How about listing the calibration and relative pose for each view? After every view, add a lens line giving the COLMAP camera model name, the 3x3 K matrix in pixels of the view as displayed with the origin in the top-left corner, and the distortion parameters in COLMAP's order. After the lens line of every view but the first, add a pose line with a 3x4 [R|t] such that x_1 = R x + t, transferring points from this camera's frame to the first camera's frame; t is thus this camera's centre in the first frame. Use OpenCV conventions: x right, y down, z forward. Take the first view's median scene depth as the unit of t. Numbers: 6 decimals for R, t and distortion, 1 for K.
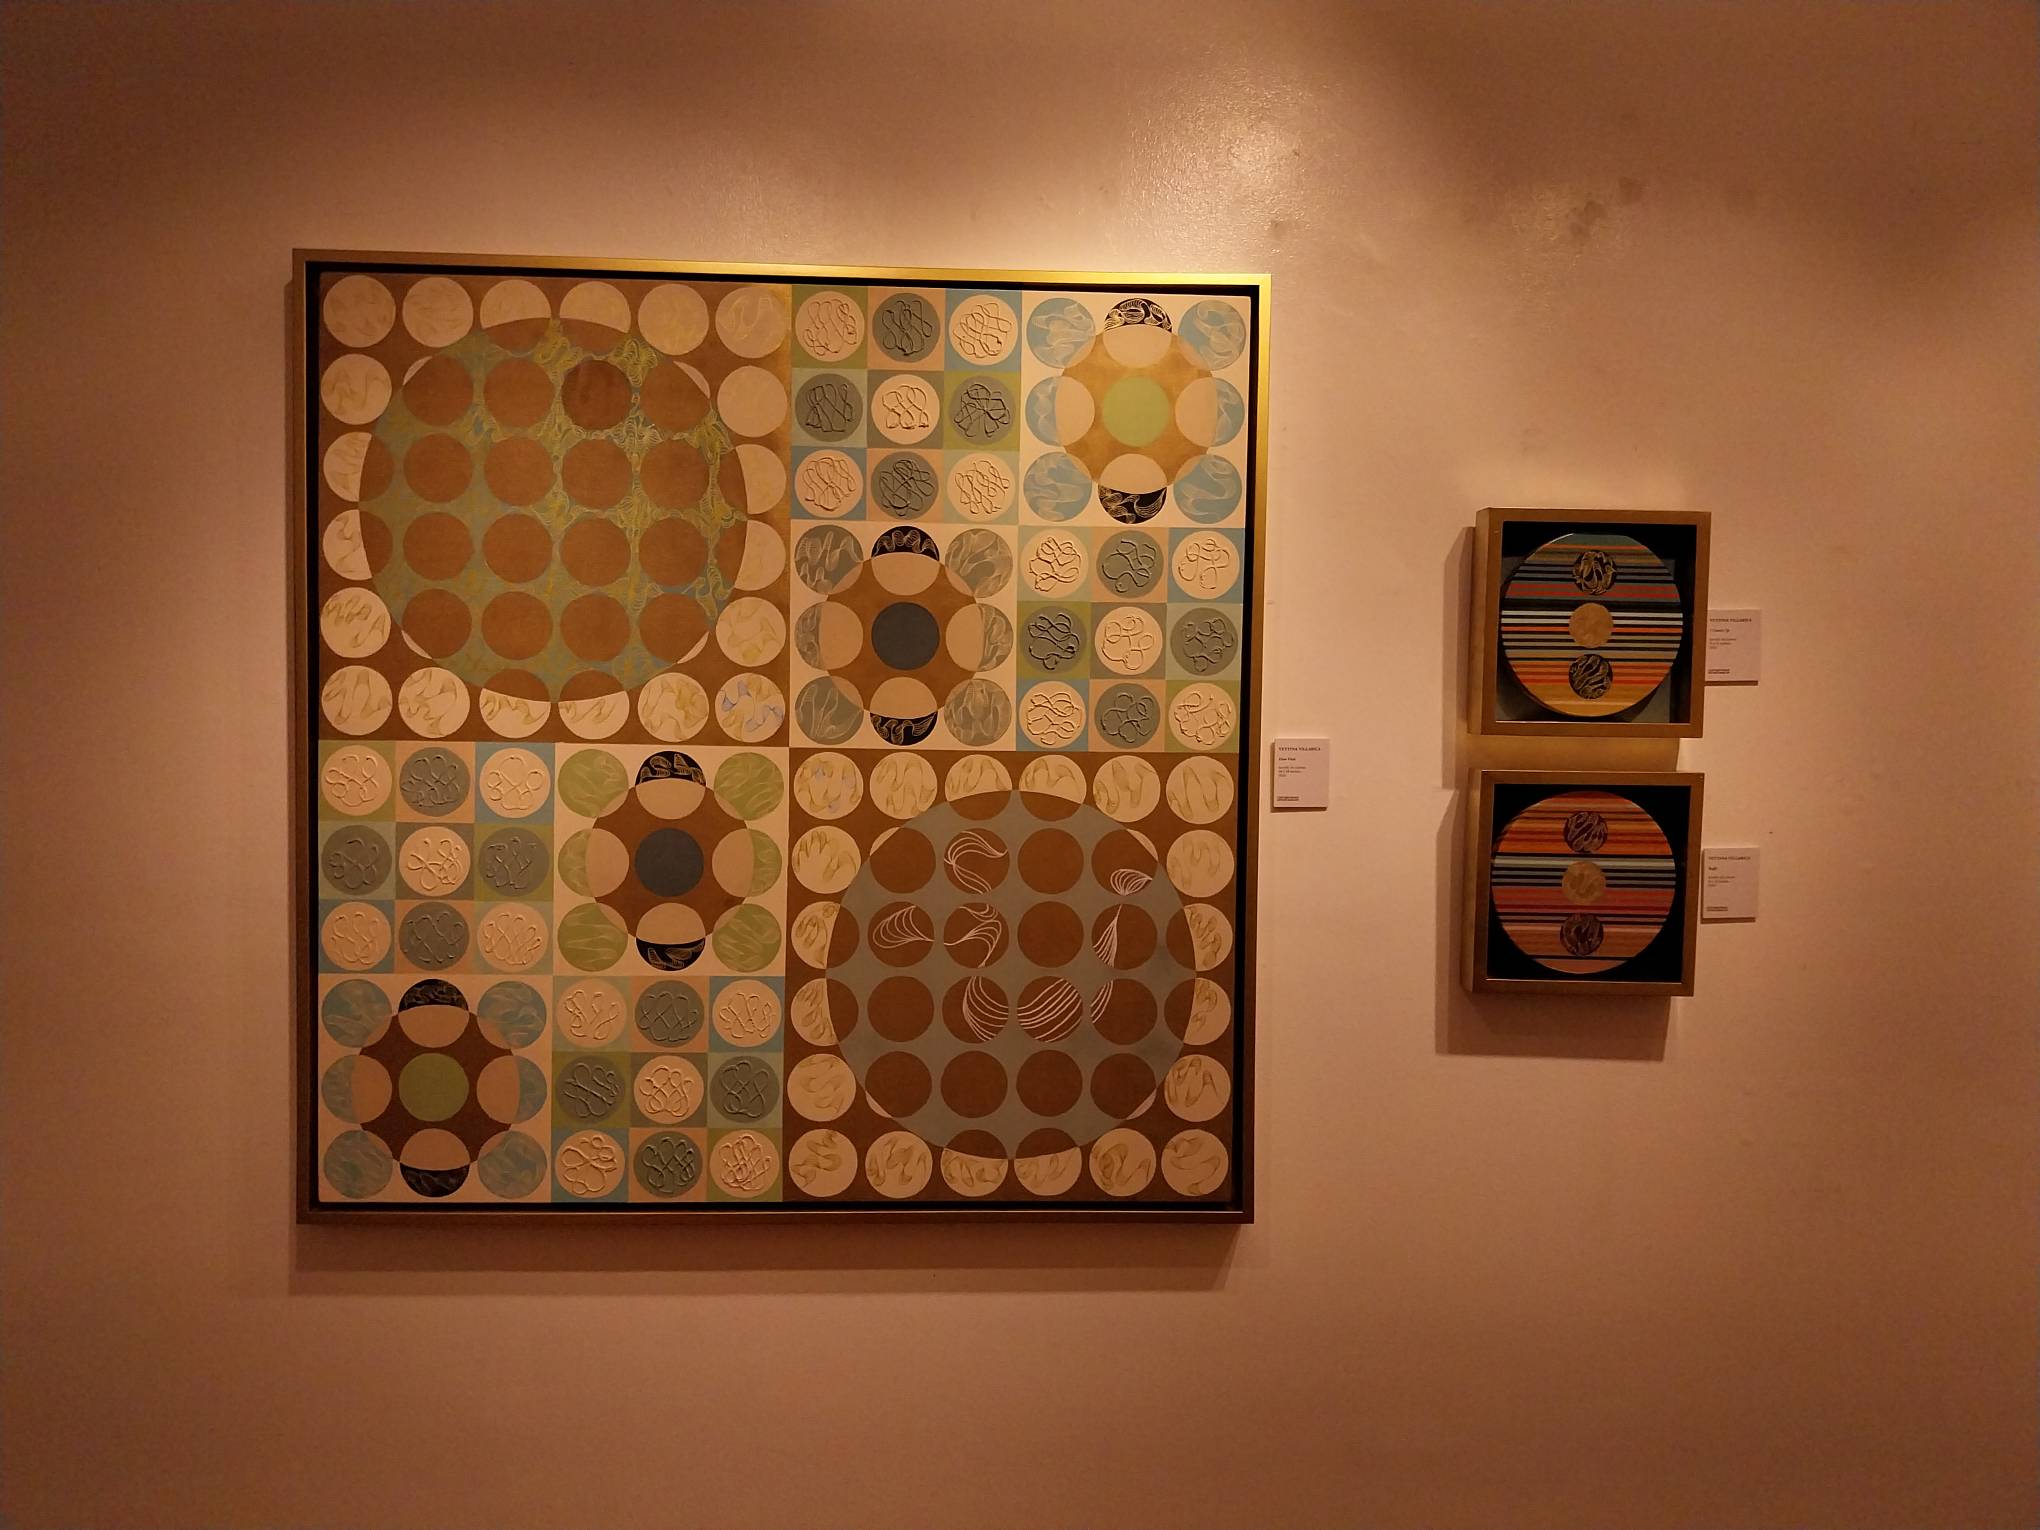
lens RADIAL K [[1543.8, 0, 1014.9], [0, 1543.8, 762.6], [0, 0, 1]] dist [0.035265, -0.046102]
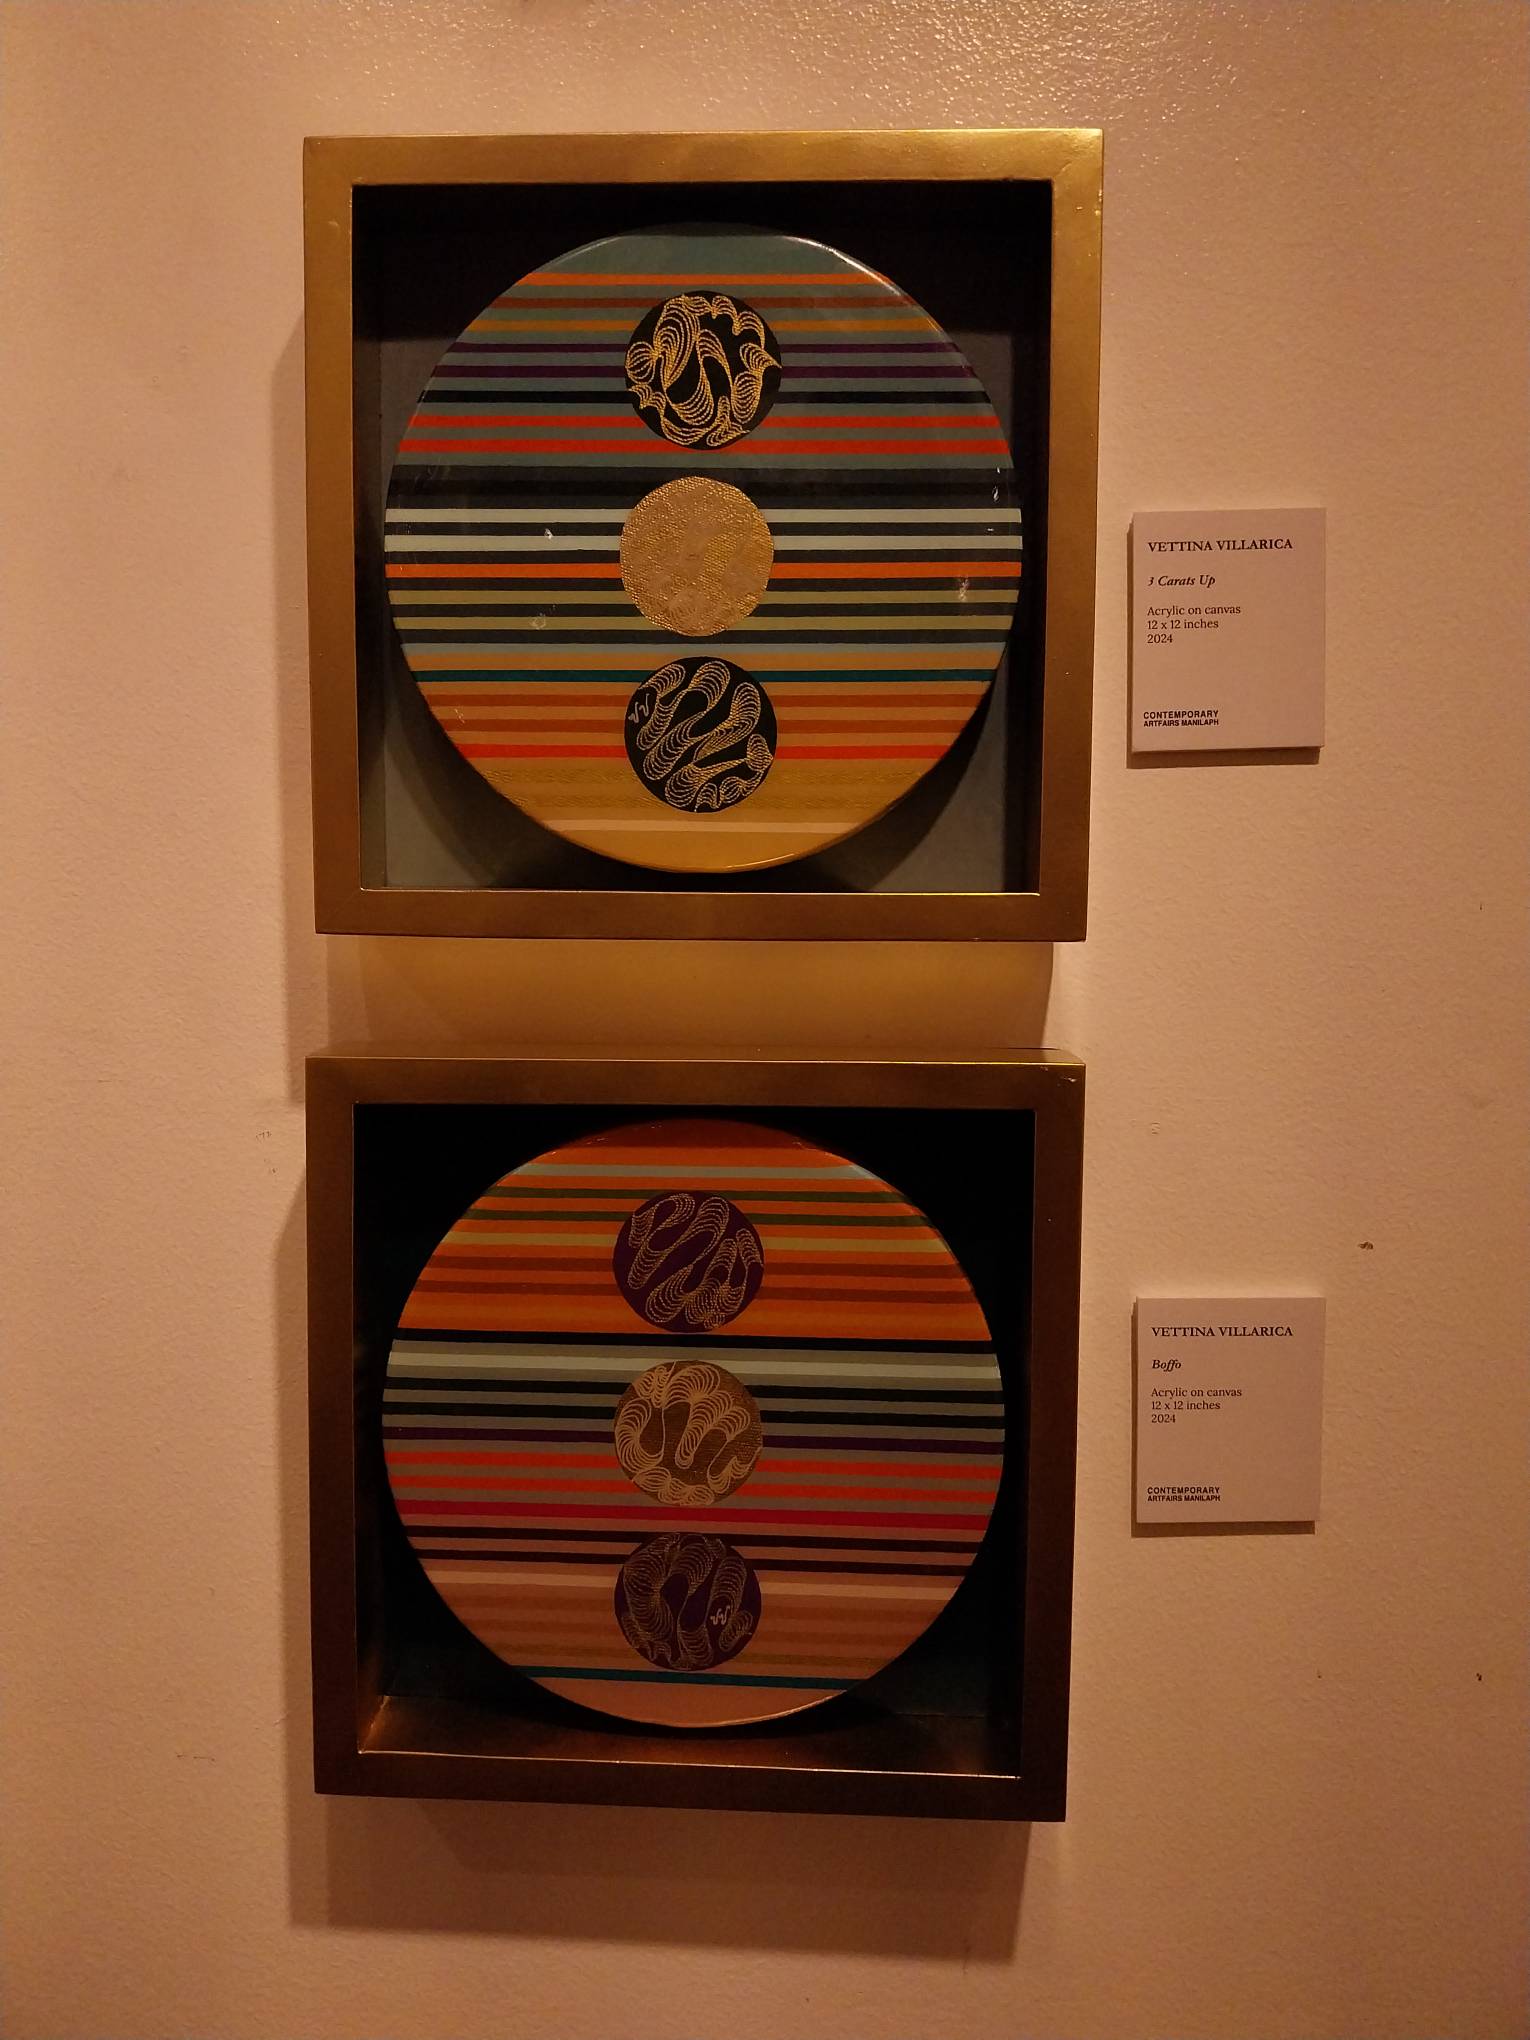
lens RADIAL K [[1543.8, 0, 770.8], [0, 1543.8, 968.2], [0, 0, 1]] dist [0.035265, -0.046102]
pose [[0.996380, -0.003314, -0.084945, 0.408928], [0.005299, 0.999718, 0.023154, -0.018090], [0.084844, -0.023521, 0.996117, 0.708977]]
